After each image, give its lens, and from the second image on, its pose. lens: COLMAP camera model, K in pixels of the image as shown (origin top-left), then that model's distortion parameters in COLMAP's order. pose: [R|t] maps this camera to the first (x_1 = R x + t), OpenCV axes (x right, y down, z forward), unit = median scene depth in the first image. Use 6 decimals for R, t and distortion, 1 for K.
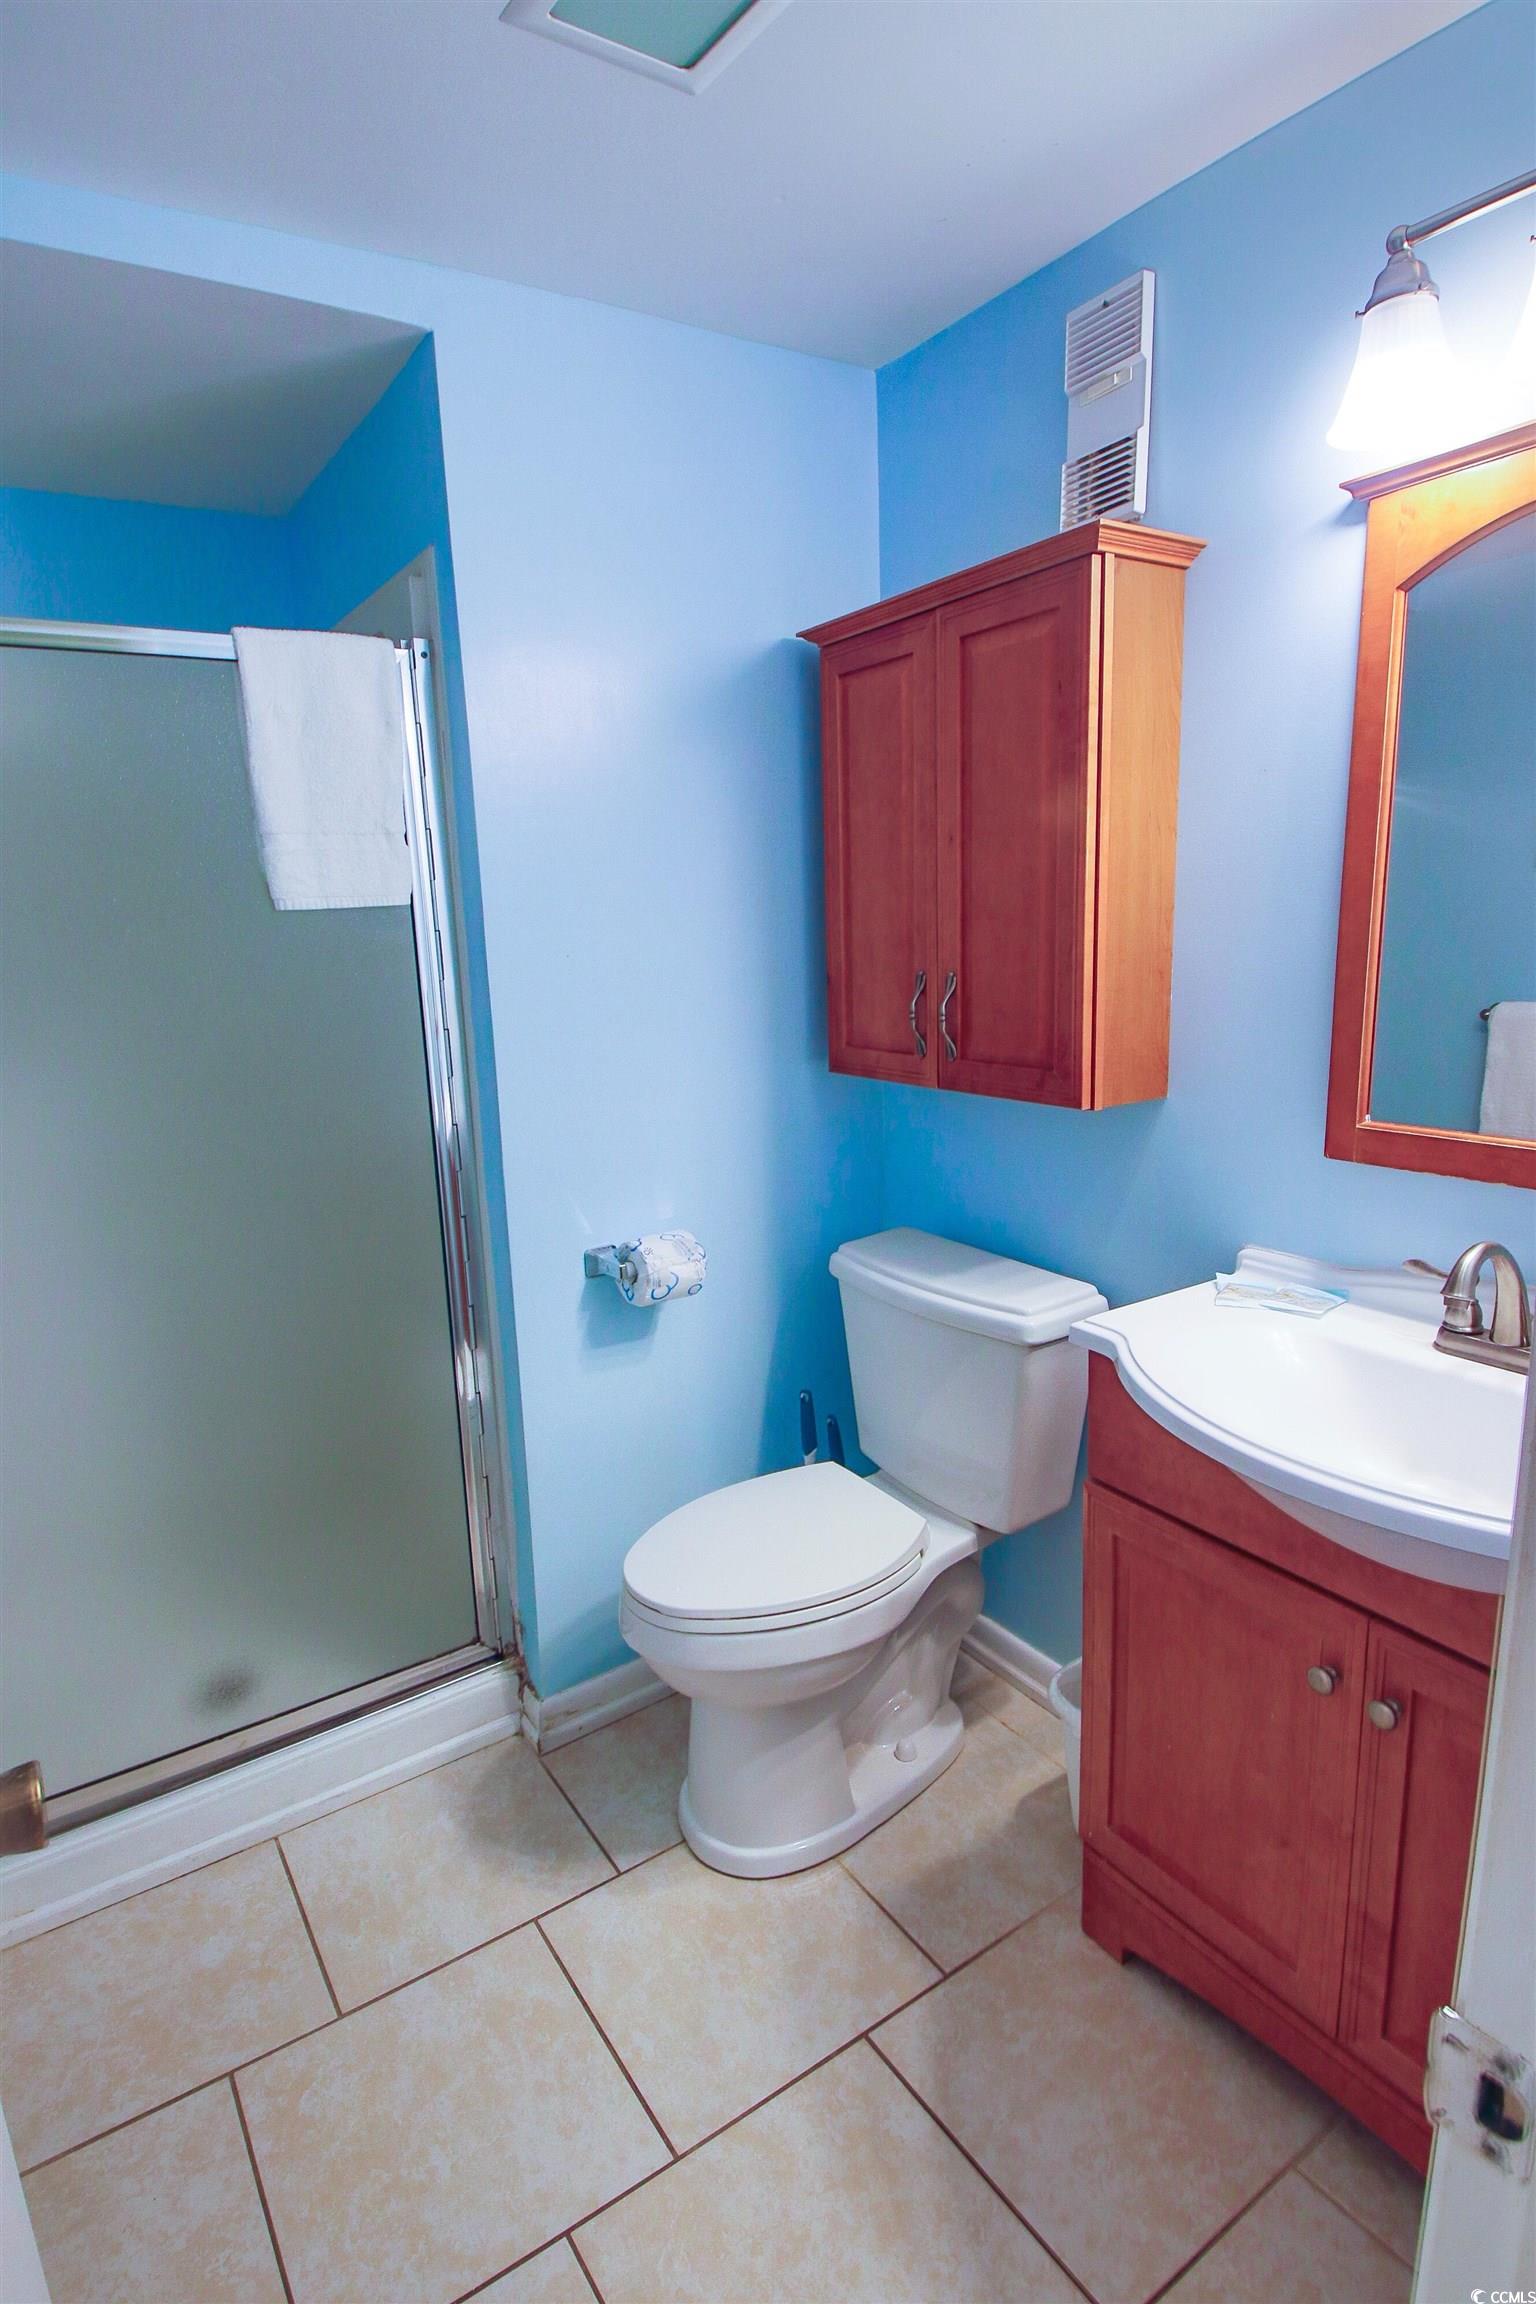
lens RADIAL K [[1187.2, 0, 788.4], [0, 1187.2, 1140.2], [0, 0, 1]] dist [0.005239, -0.023832]
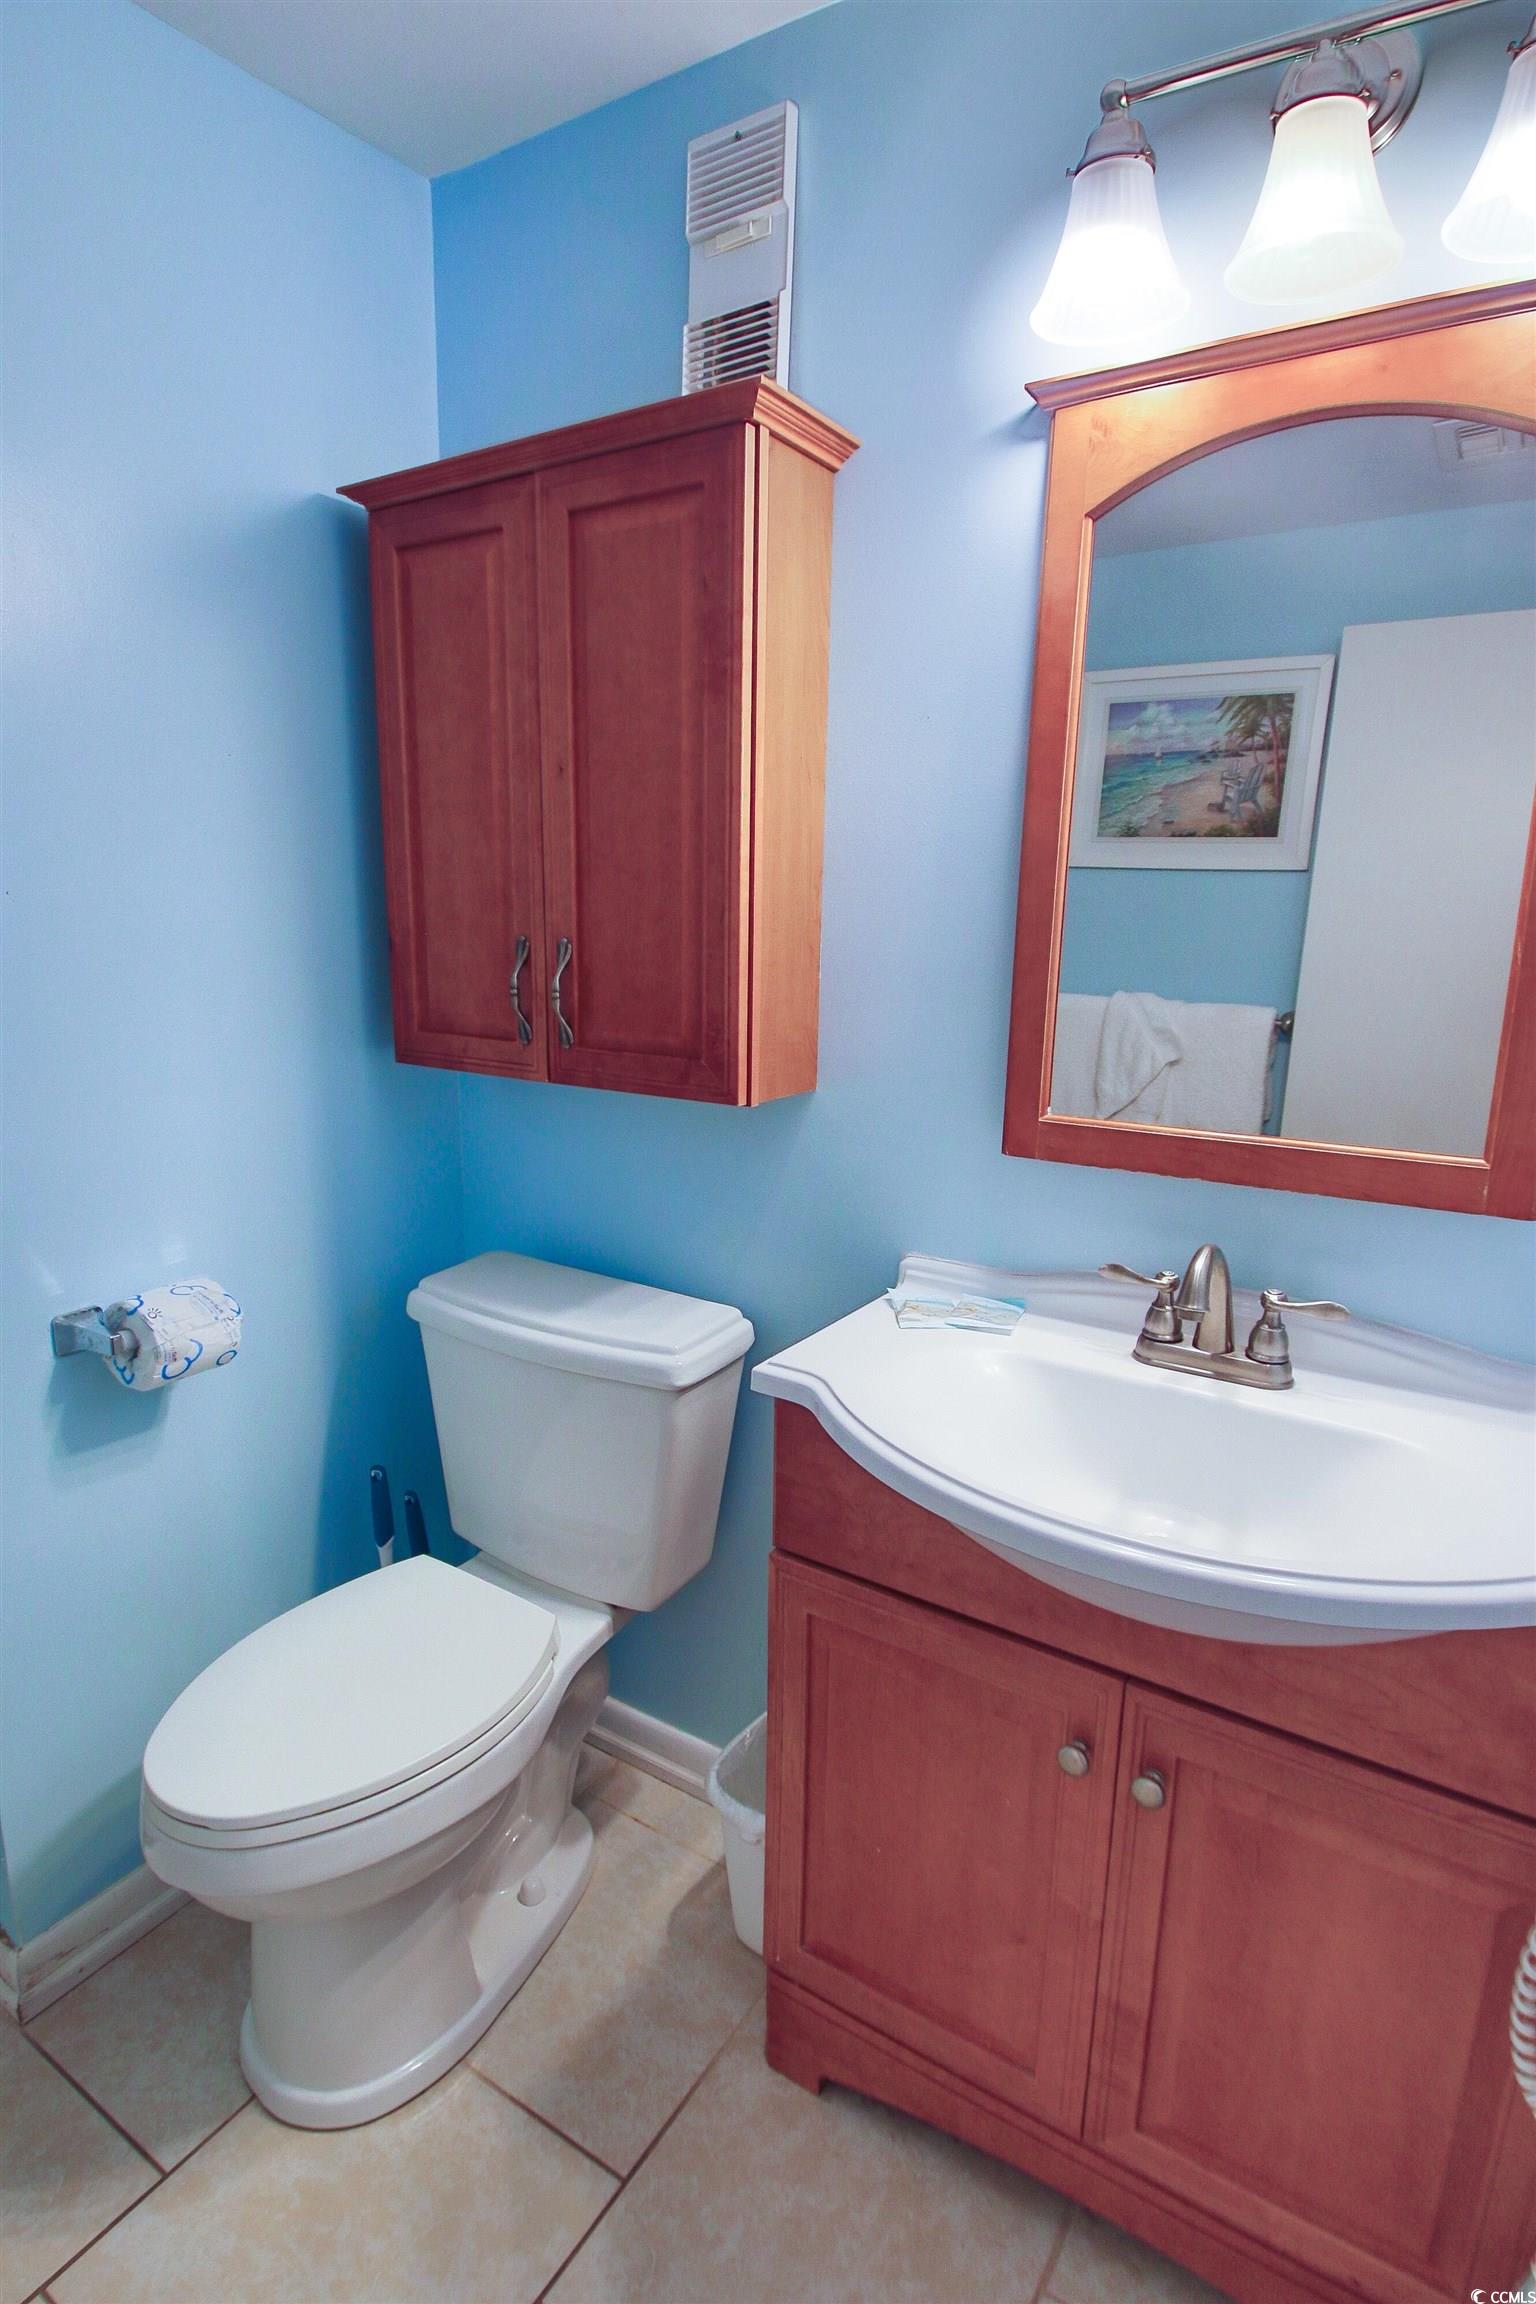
lens RADIAL K [[1187.2, 0, 775.9], [0, 1187.2, 1164.4], [0, 0, 1]] dist [0.005239, -0.023832]
pose [[0.919212, -0.035814, 0.392131, -0.056615], [0.025638, 0.999186, 0.031158, -0.009925], [-0.392927, -0.018587, 0.919382, 0.216252]]
